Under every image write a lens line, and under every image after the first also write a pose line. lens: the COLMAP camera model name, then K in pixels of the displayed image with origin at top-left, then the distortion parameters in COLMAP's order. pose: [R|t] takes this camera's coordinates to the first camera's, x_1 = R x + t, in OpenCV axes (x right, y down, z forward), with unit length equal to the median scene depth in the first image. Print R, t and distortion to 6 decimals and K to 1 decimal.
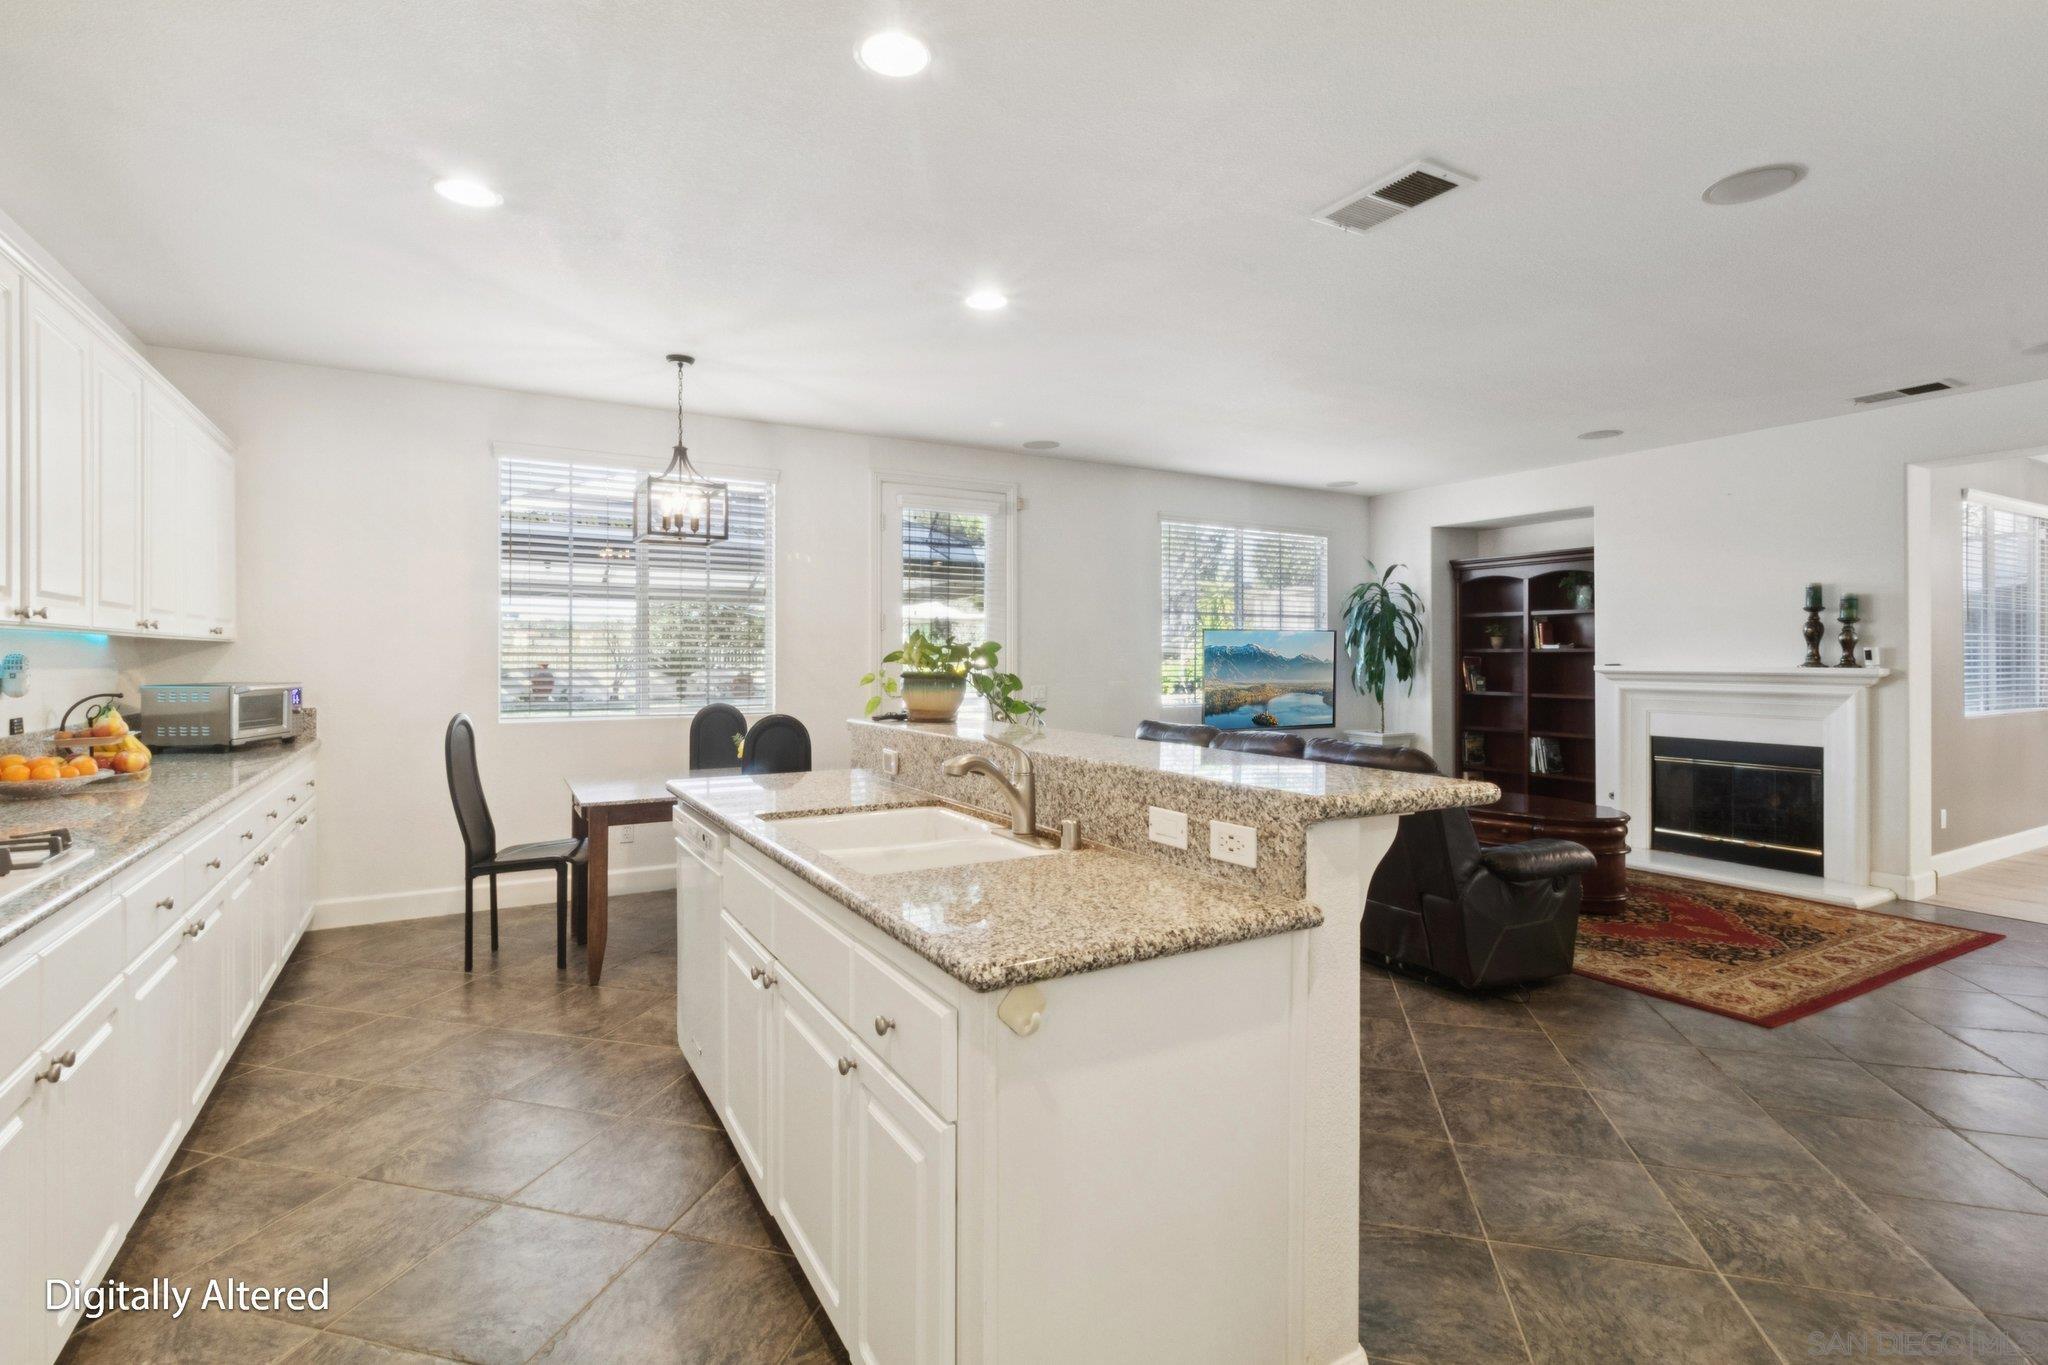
lens RADIAL K [[969.9, 0, 993.0], [0, 969.9, 647.8], [0, 0, 1]] dist [-0.003094, -0.000161]
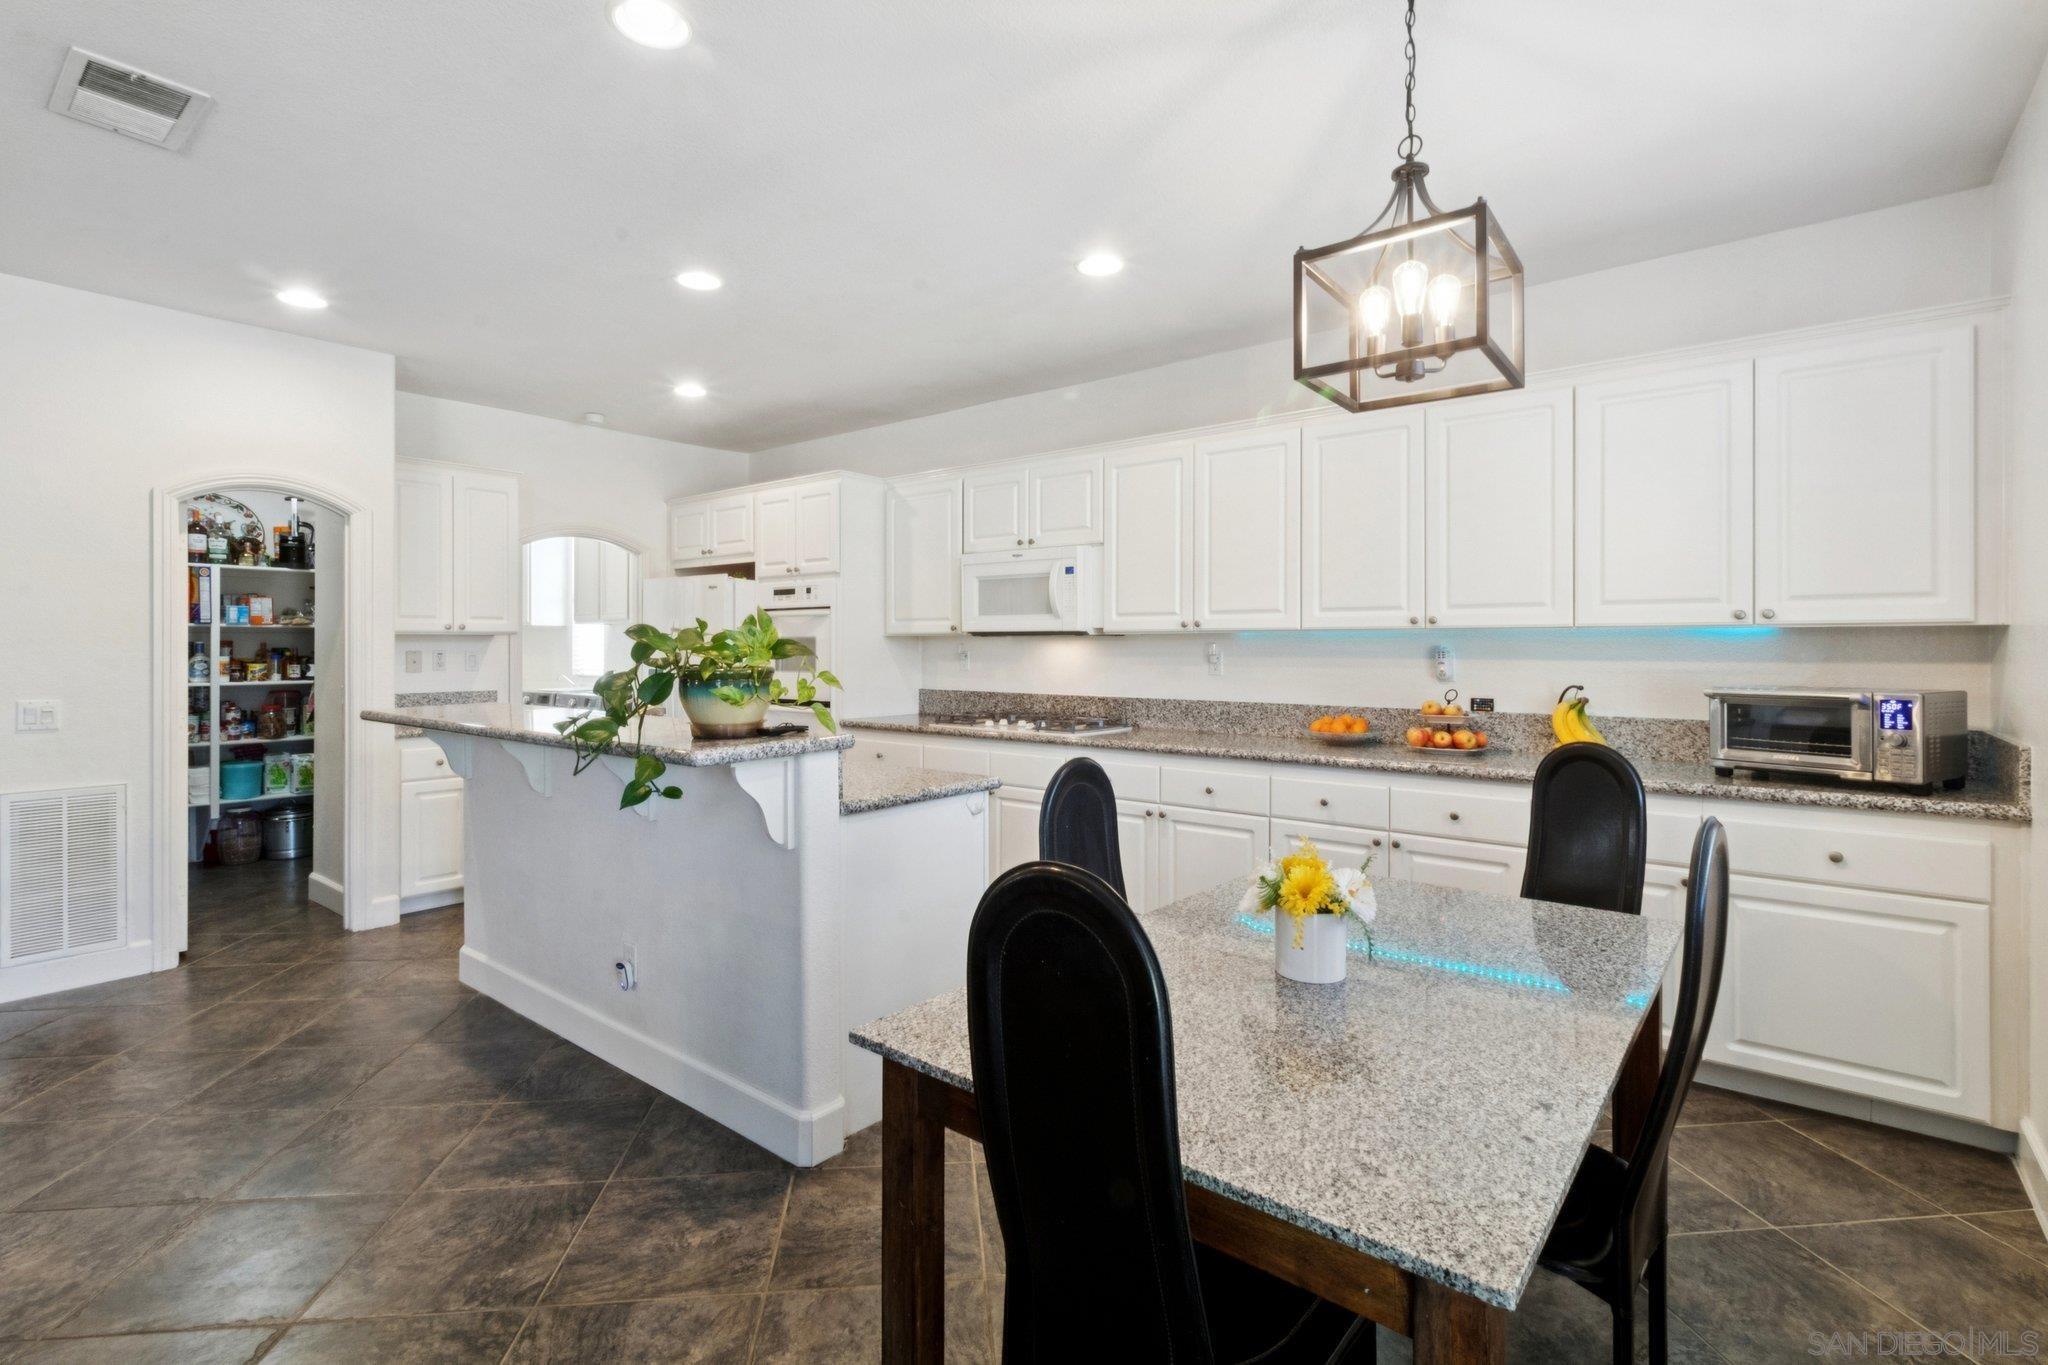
lens RADIAL K [[942.9, 0, 1055.2], [0, 942.9, 647.3], [0, 0, 1]] dist [0.000530, 0.000414]
pose [[-0.908439, 0.002447, -0.418010, 0.009599], [0.005557, 0.999965, -0.006224, 0.007121], [0.417980, -0.007977, -0.908421, 0.972098]]
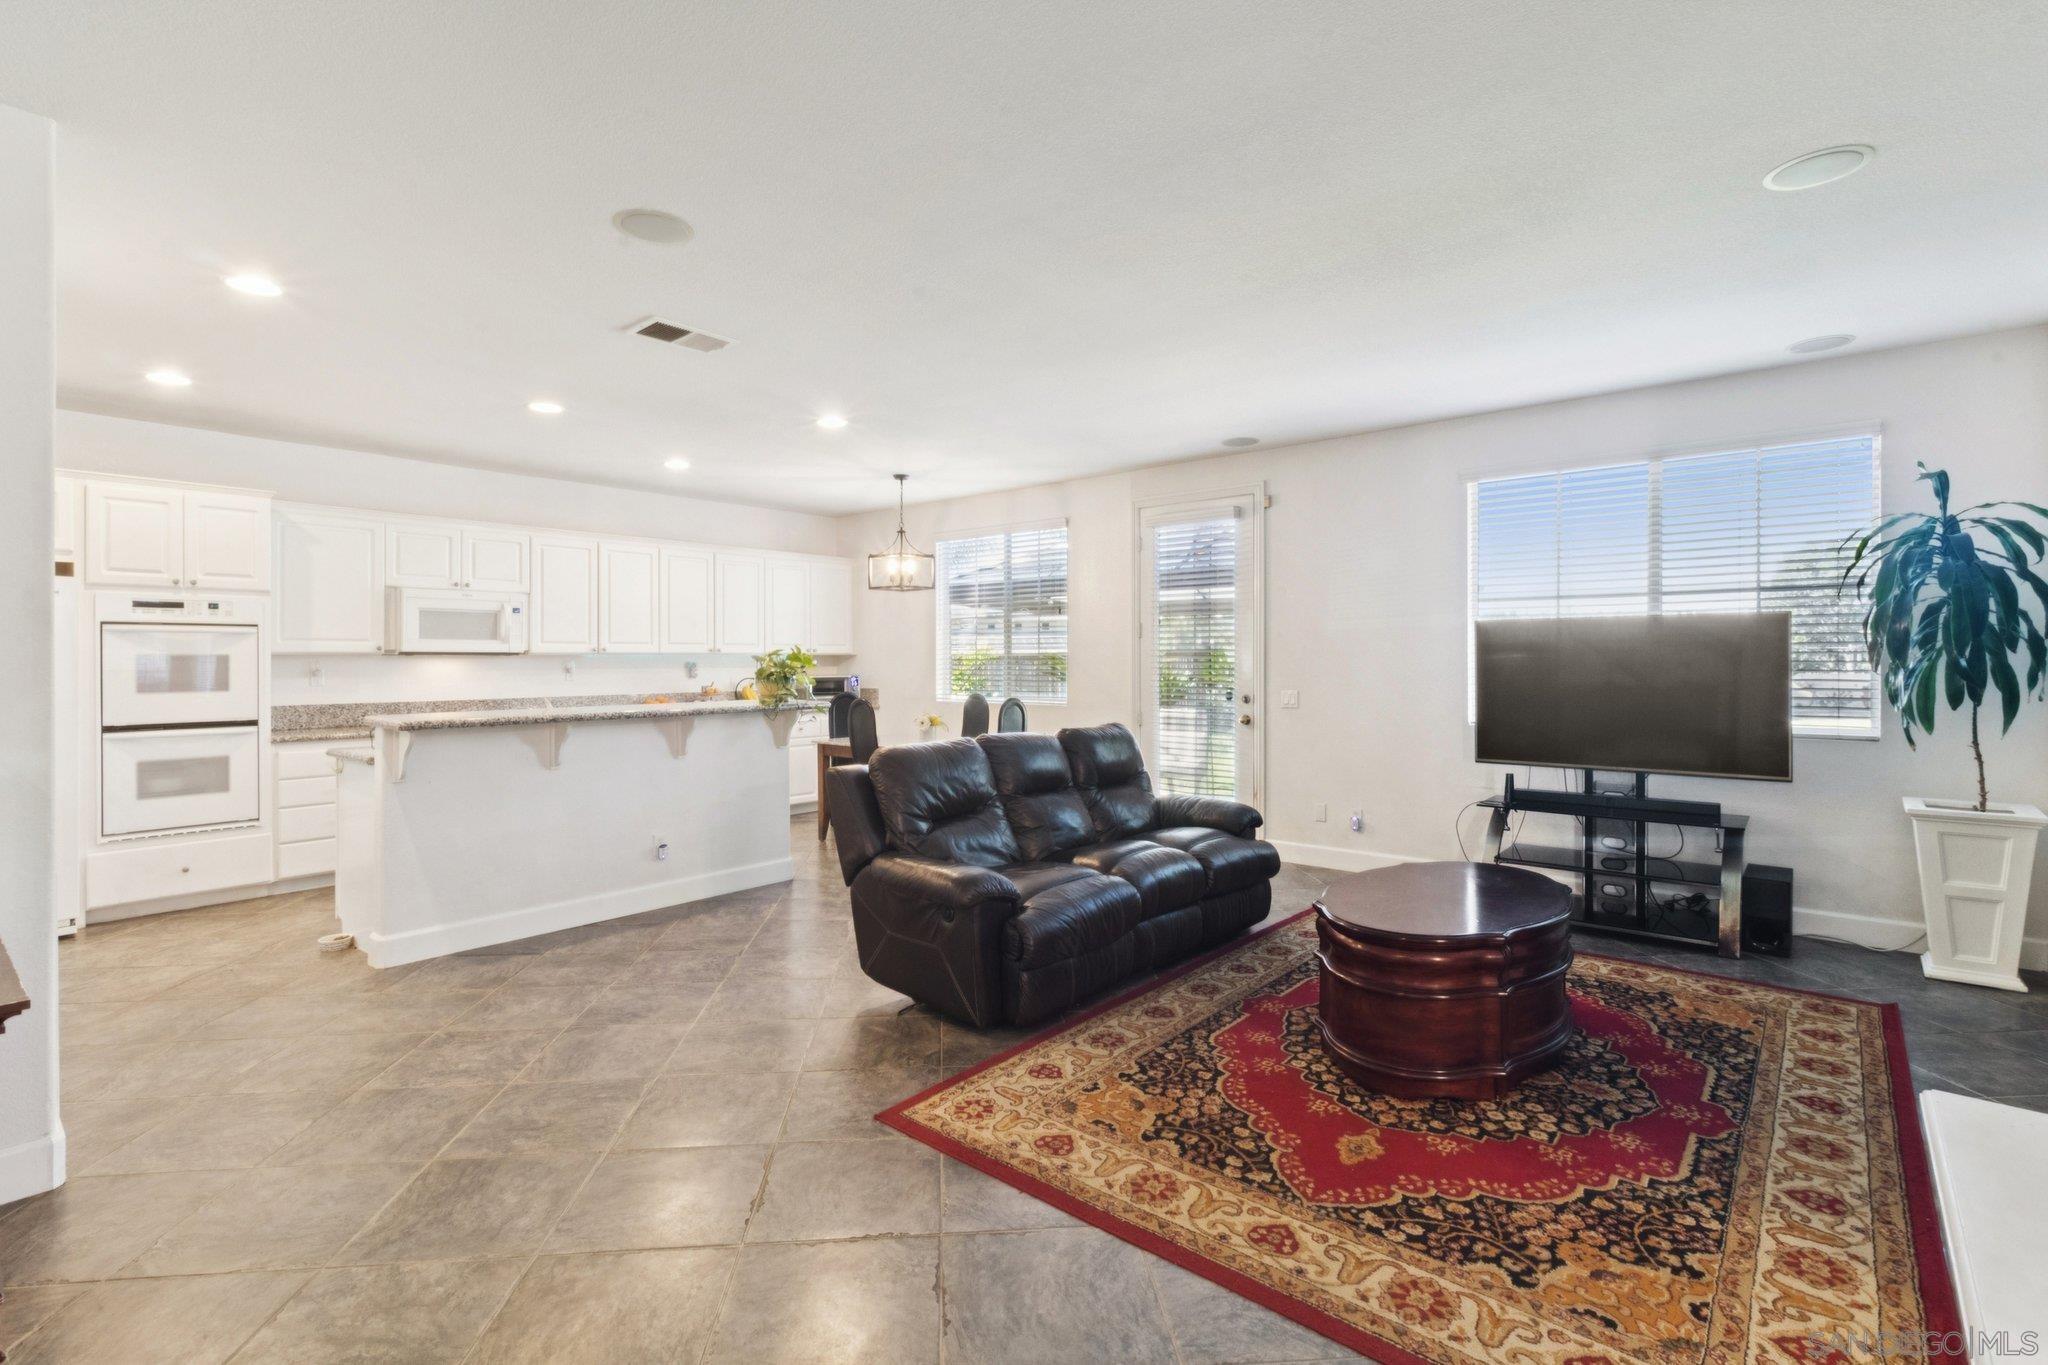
lens RADIAL K [[924.0, 0, 970.5], [0, 924.0, 653.9], [0, 0, 1]] dist [-0.003437, 0.000116]
pose [[0.329691, -0.007310, -0.944061, 0.845909], [0.013752, 0.999901, -0.002939, 0.001743], [0.943989, -0.012013, 0.329759, 0.442780]]
